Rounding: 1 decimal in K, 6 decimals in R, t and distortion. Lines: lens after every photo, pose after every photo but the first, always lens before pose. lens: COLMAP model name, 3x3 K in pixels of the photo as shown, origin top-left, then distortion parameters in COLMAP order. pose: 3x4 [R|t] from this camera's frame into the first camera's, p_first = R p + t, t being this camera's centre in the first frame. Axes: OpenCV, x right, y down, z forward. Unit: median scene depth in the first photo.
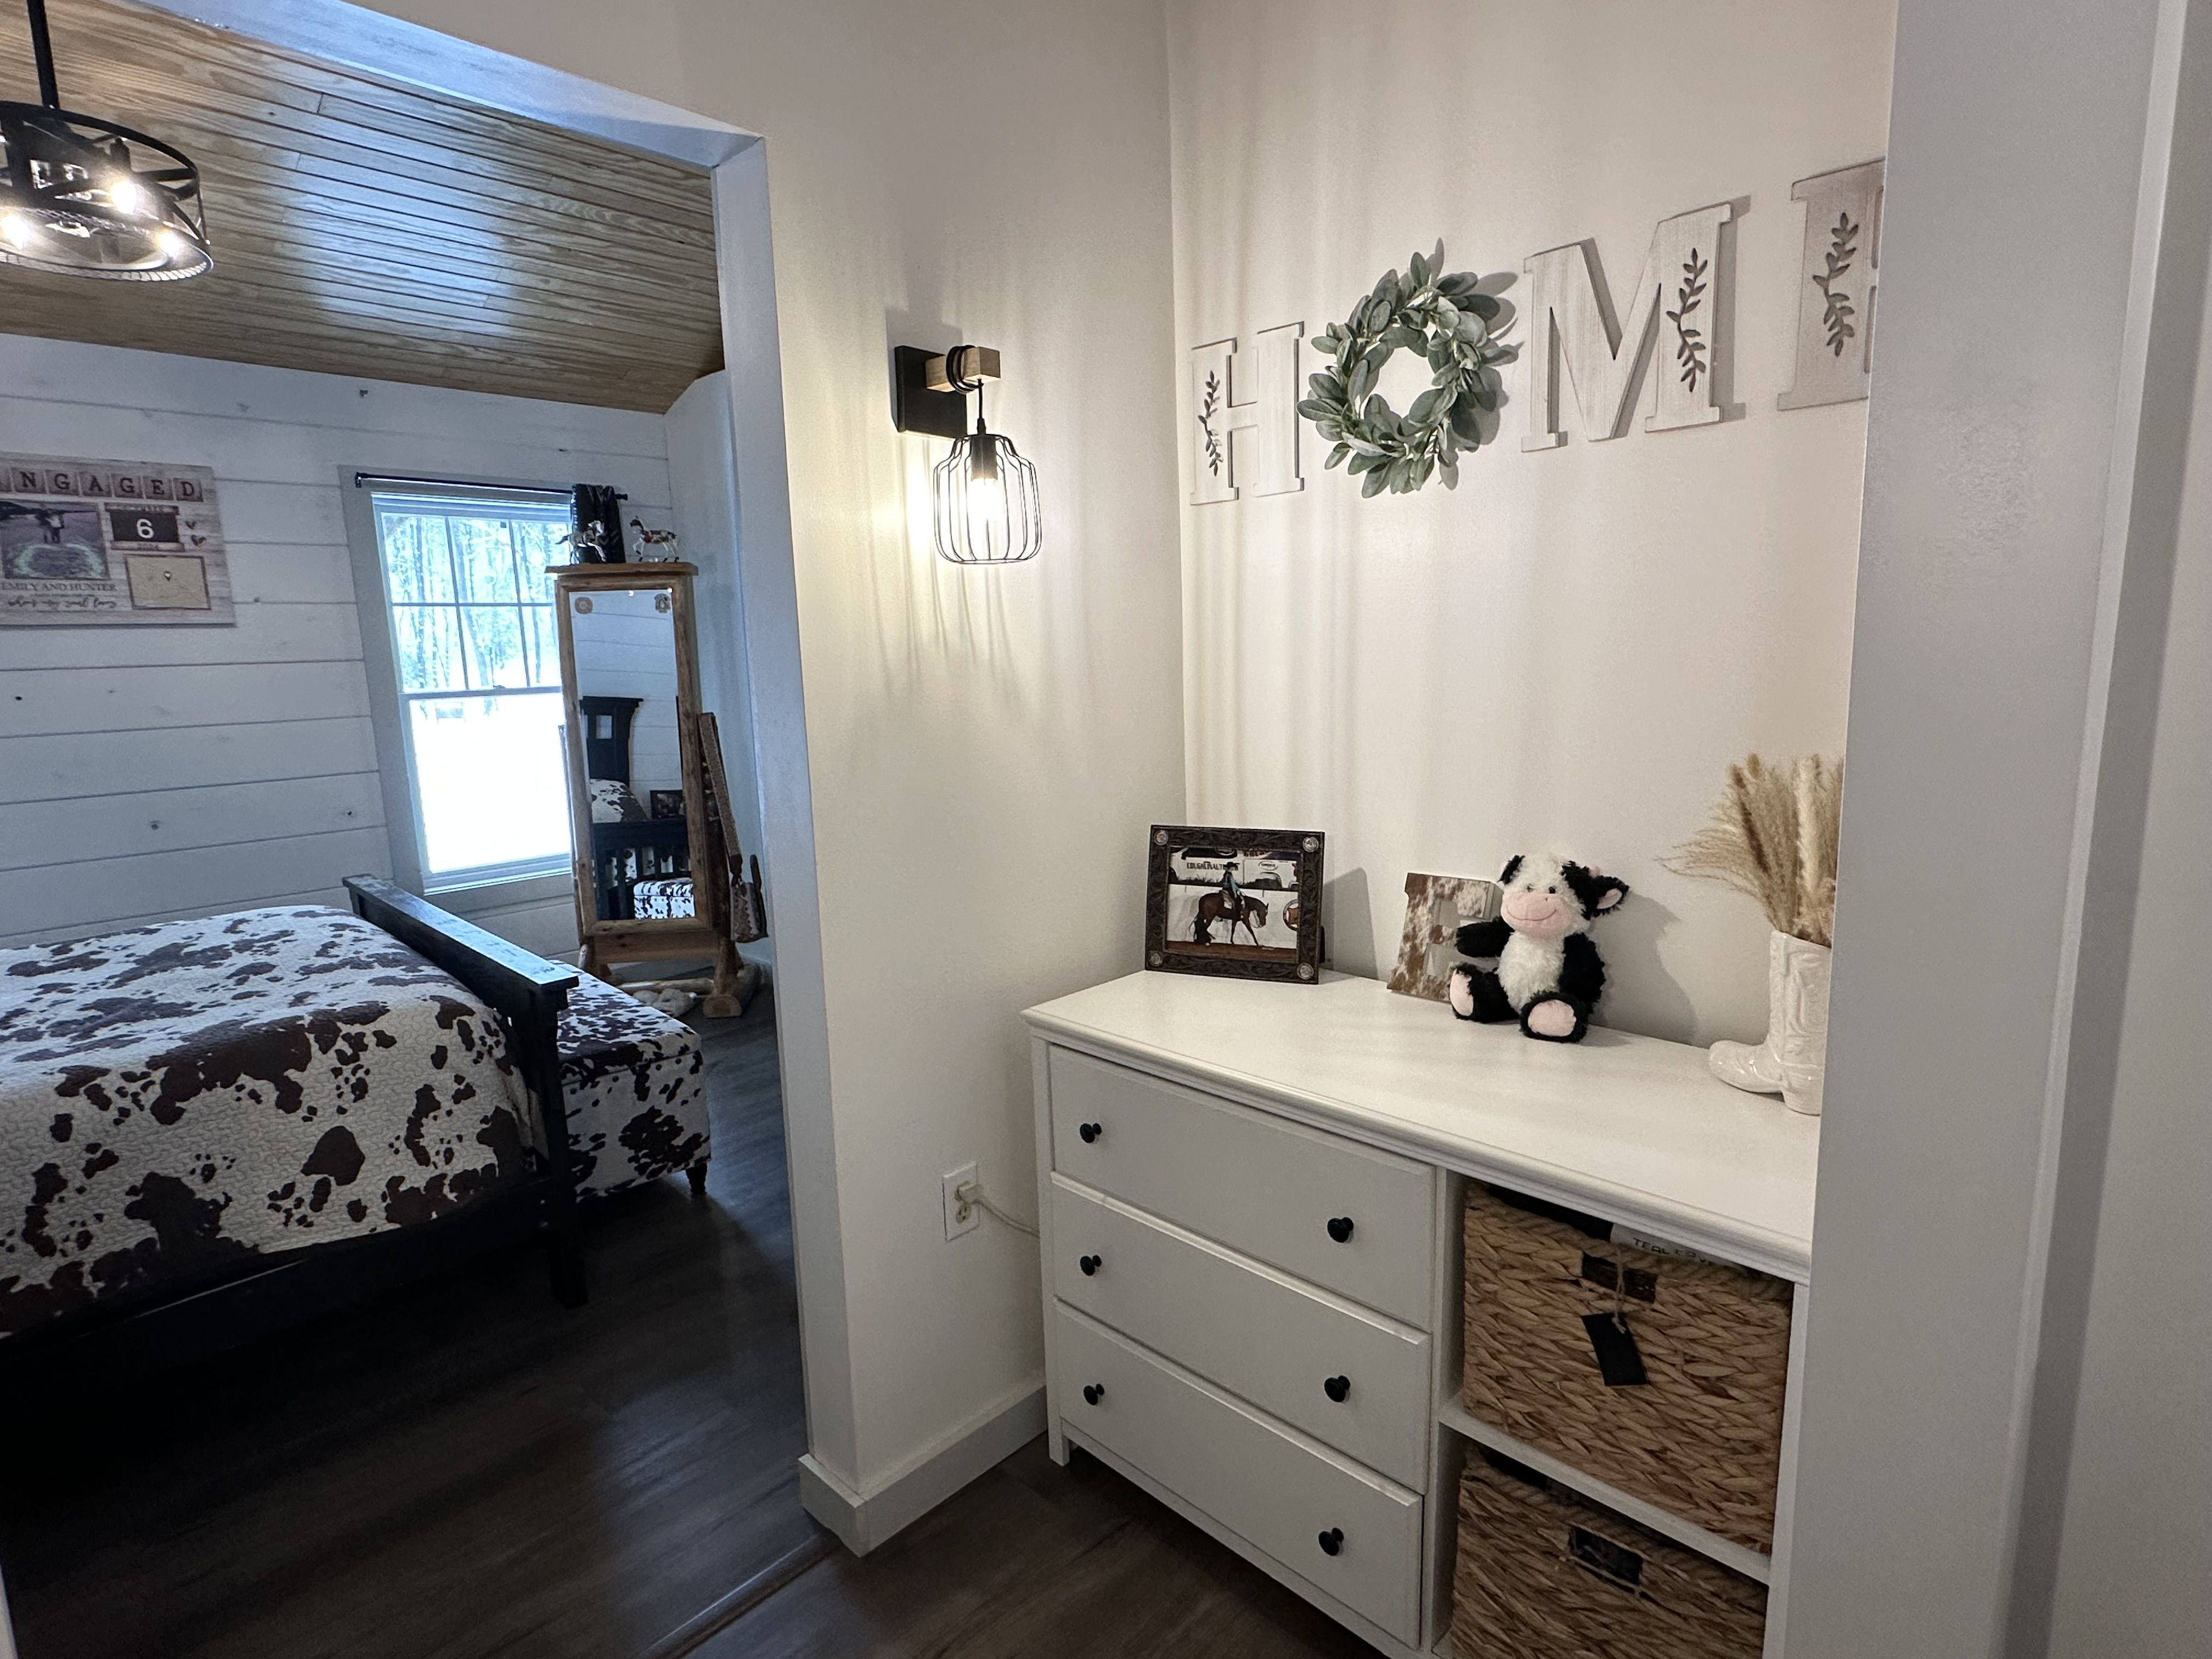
lens RADIAL K [[1159.9, 0, 1108.8], [0, 1159.9, 840.3], [0, 0, 1]] dist [0.001918, -0.002791]
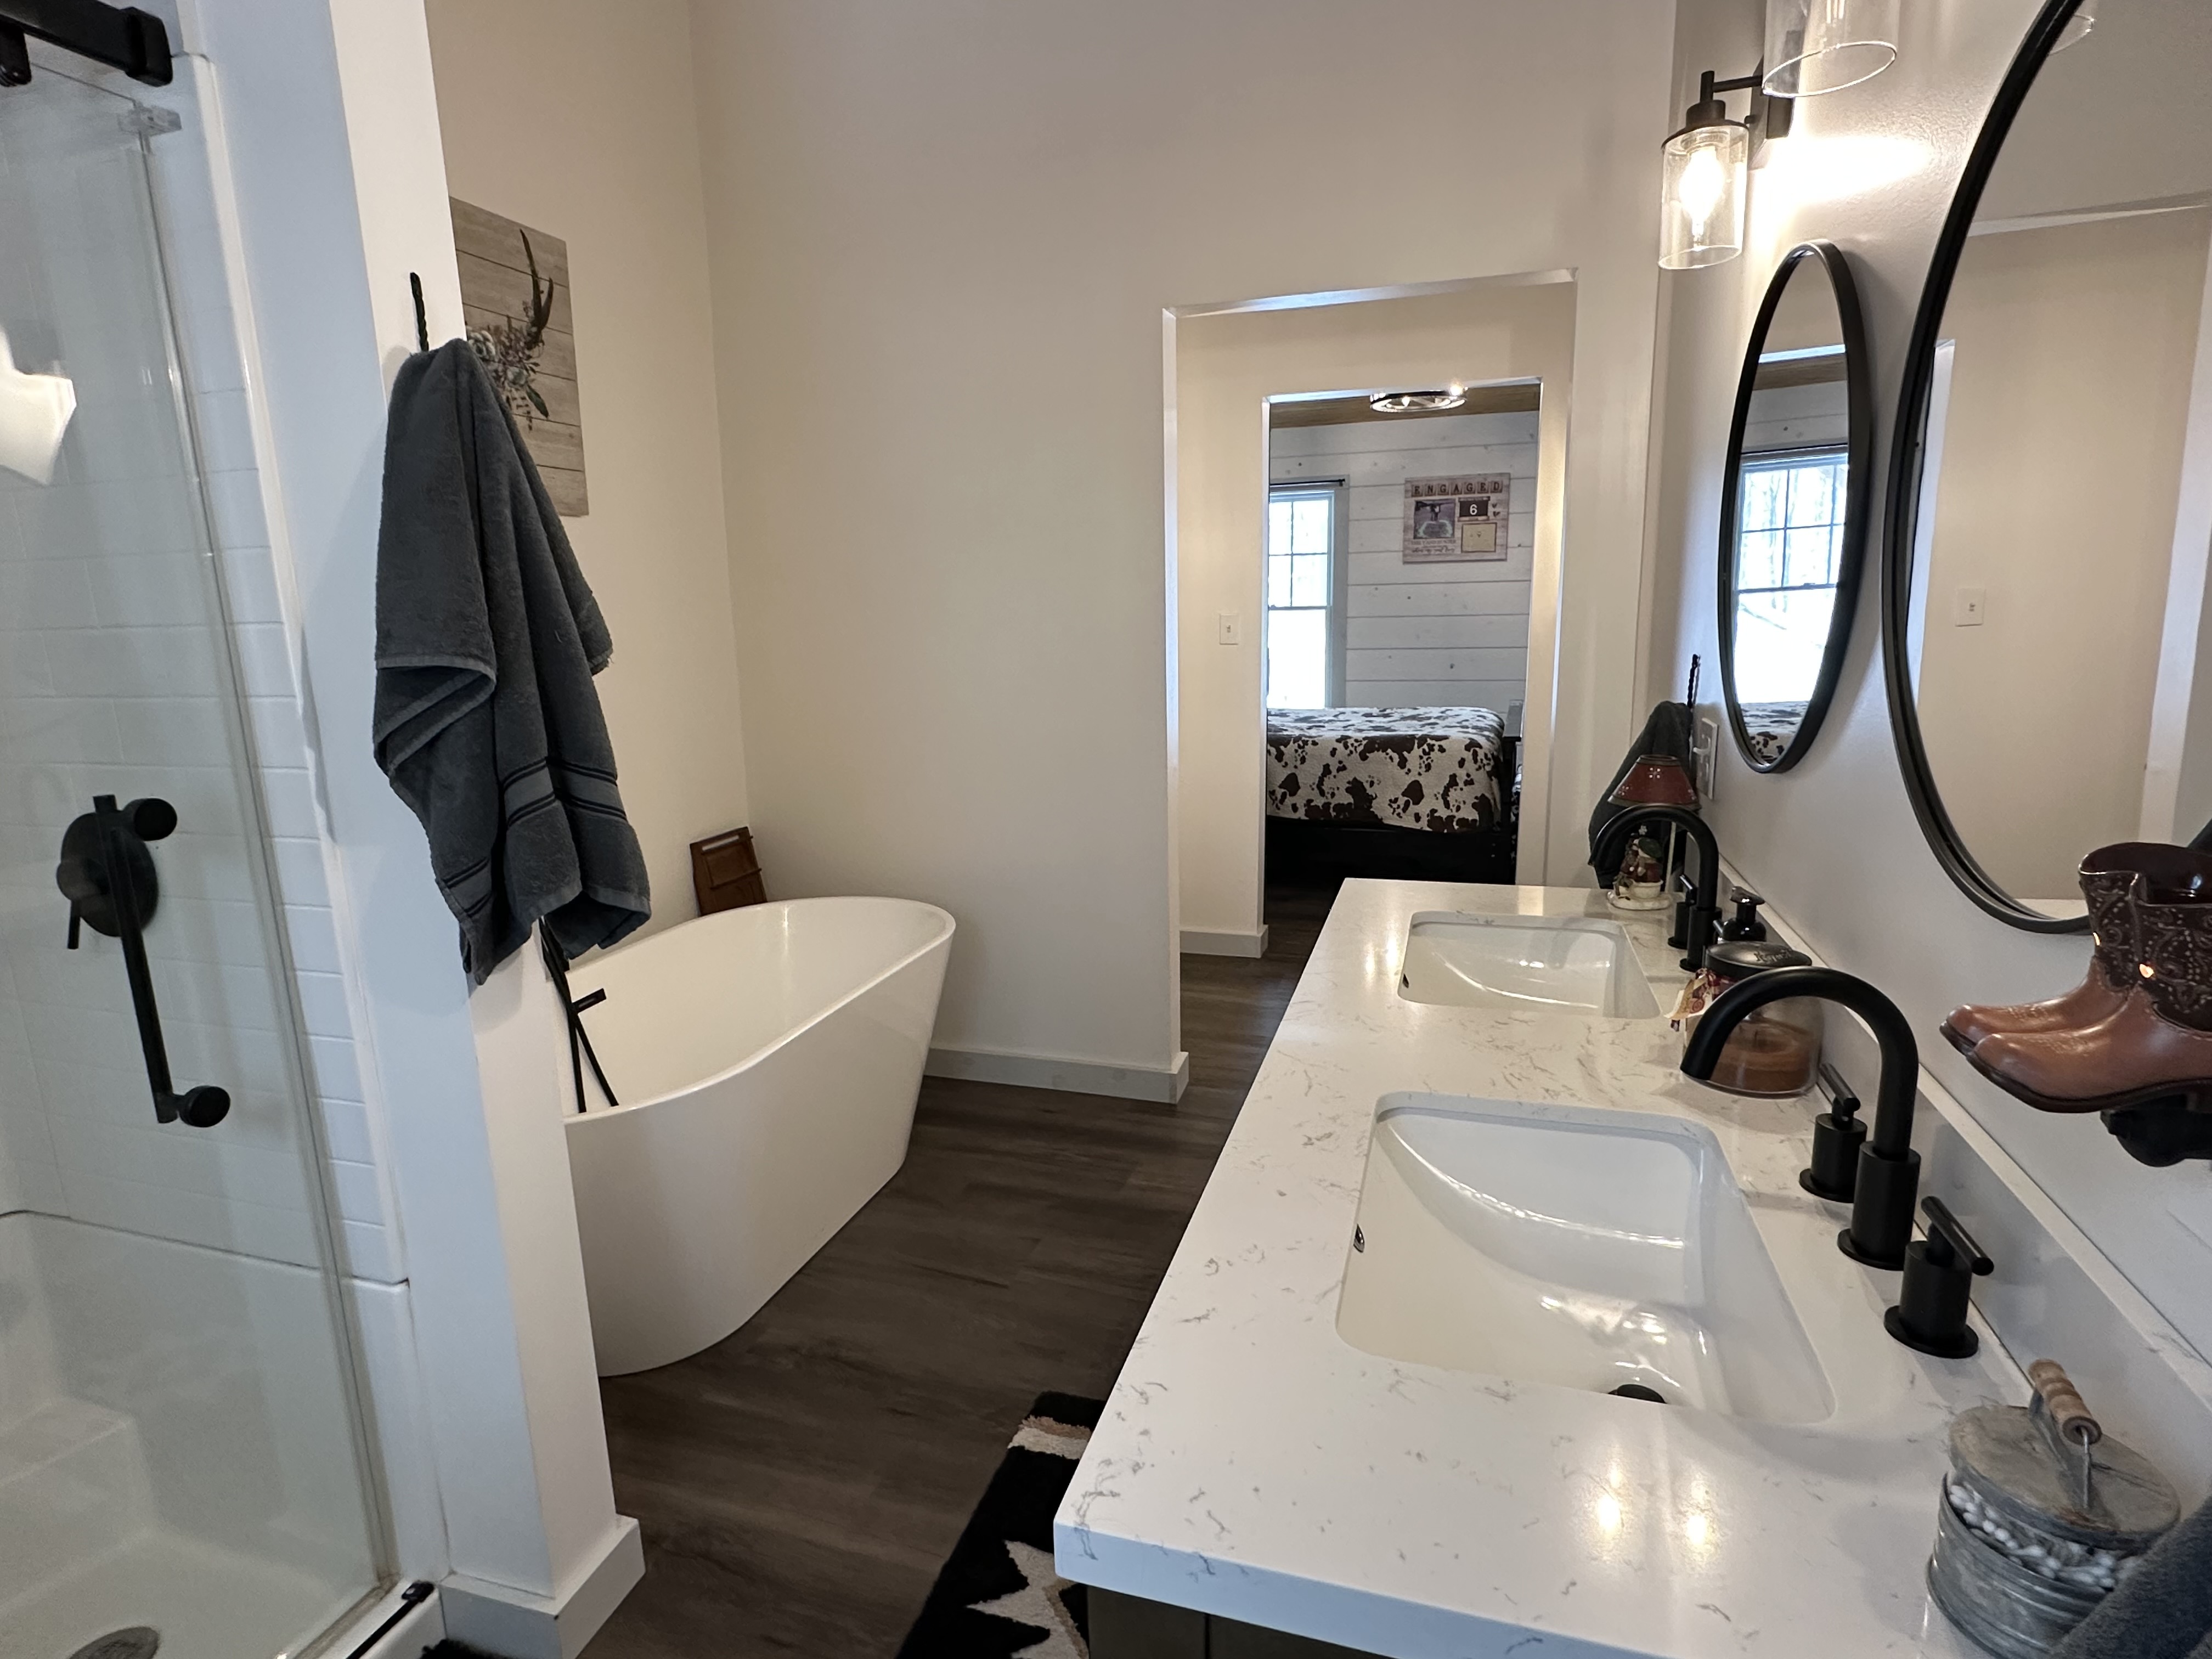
lens RADIAL K [[1159.9, 0, 1106.2], [0, 1159.9, 837.6], [0, 0, 1]] dist [0.001918, -0.002791]
pose [[0.436470, 0.199028, -0.877429, 0.712666], [-0.137551, 0.978523, 0.153535, 0.051985], [0.889142, 0.053678, 0.454472, -0.391098]]
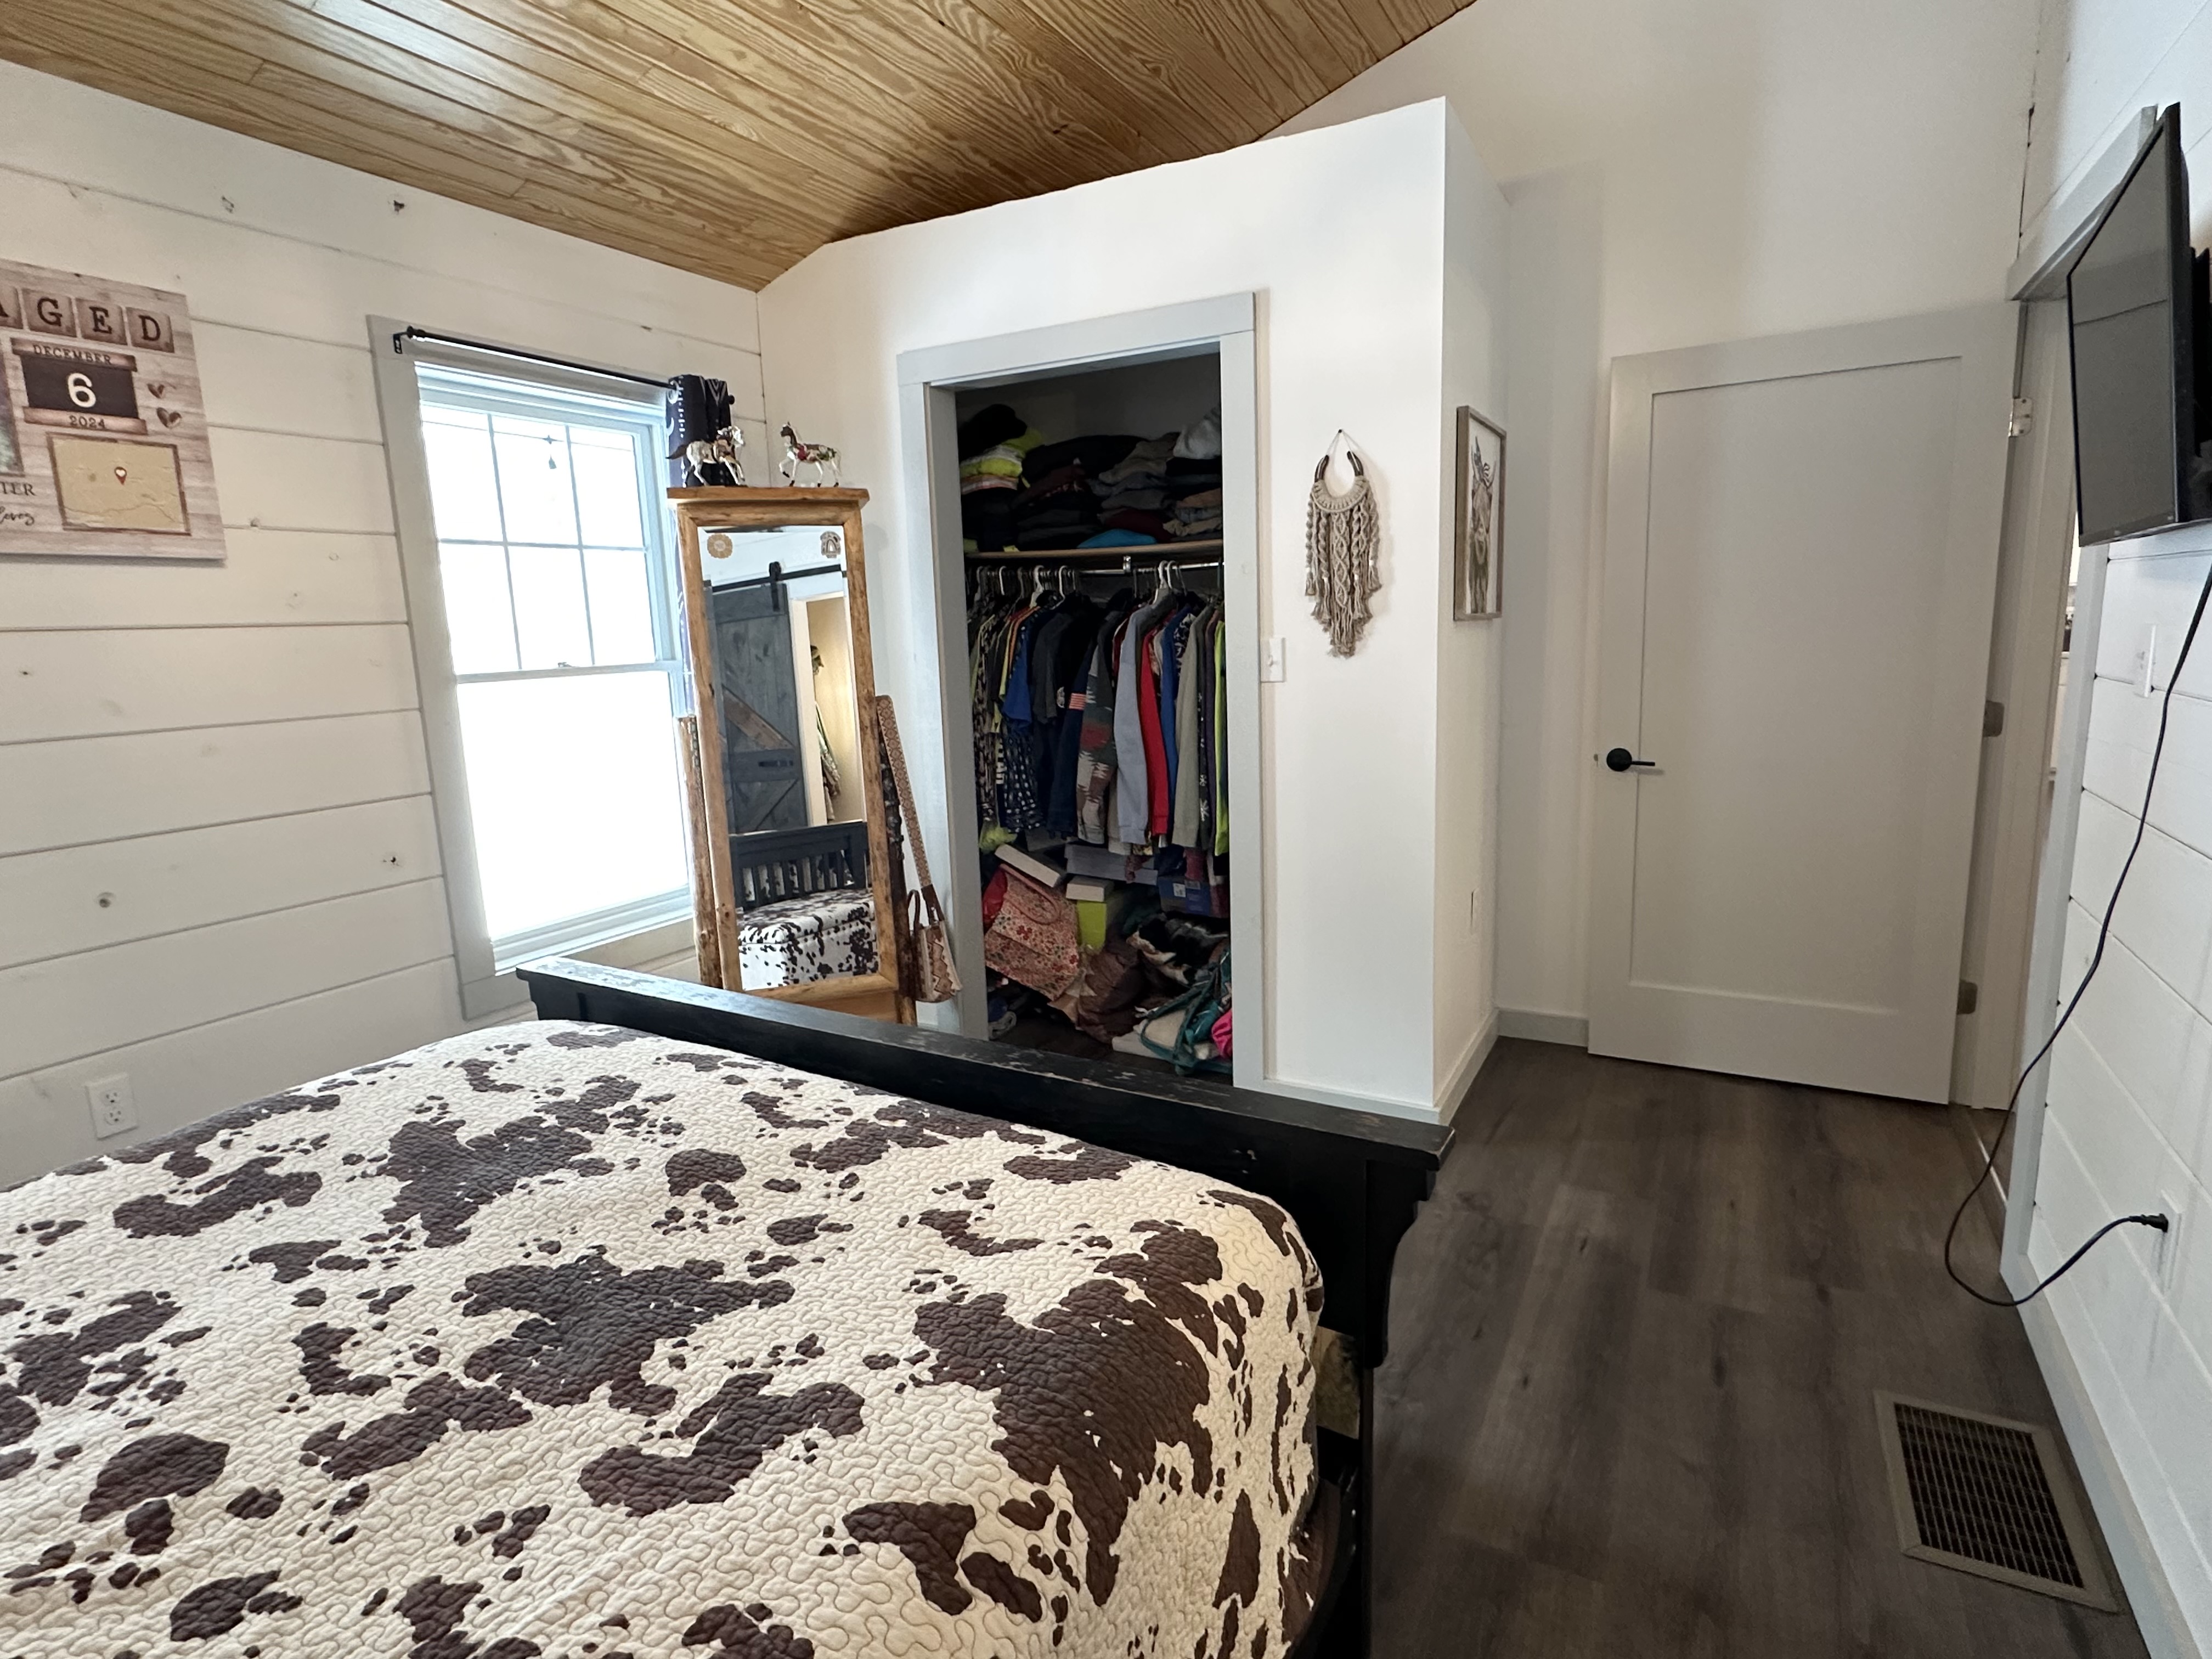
lens RADIAL K [[1159.9, 0, 1110.8], [0, 1159.9, 830.2], [0, 0, 1]] dist [0.001918, -0.002791]
pose [[0.964428, -0.048494, 0.259860, -0.512246], [0.047343, 0.998821, 0.010692, -0.032370], [-0.260072, 0.001991, 0.965587, 0.318165]]
